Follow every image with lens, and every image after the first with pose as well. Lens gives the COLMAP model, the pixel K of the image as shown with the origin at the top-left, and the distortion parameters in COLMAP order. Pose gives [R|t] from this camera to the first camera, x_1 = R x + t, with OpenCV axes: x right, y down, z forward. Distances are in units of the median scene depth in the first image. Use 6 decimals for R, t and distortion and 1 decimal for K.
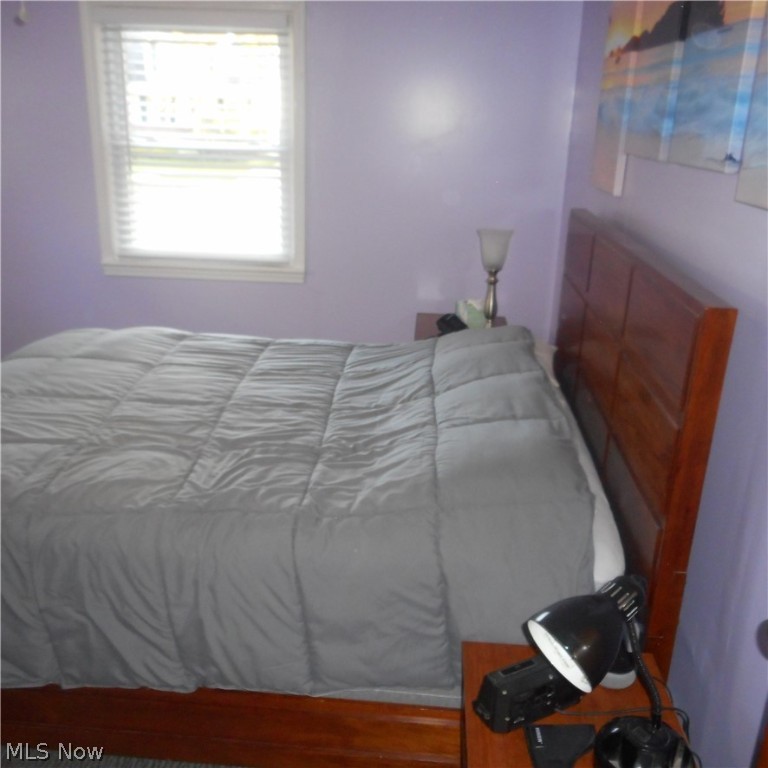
lens RADIAL K [[786.7, 0, 384.0], [0, 786.7, 384.0], [0, 0, 1]] dist [0.034343, -0.002035]
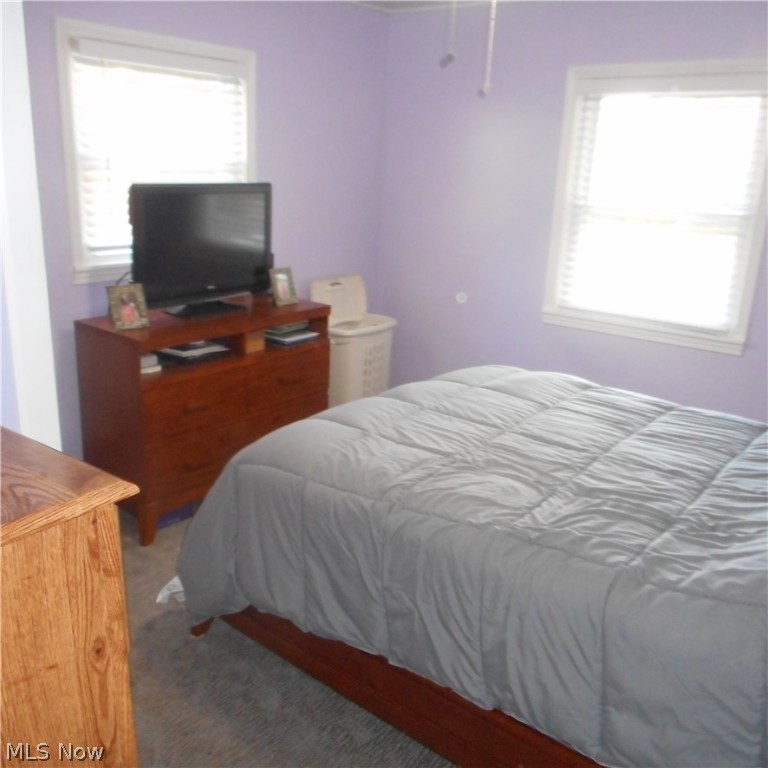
lens RADIAL K [[786.7, 0, 384.0], [0, 786.7, 384.0], [0, 0, 1]] dist [0.034343, -0.002035]
pose [[0.826073, 0.162617, -0.539592, 0.111575], [-0.204303, 0.978746, -0.017807, 0.012540], [0.525228, 0.124950, 0.841738, -0.001649]]
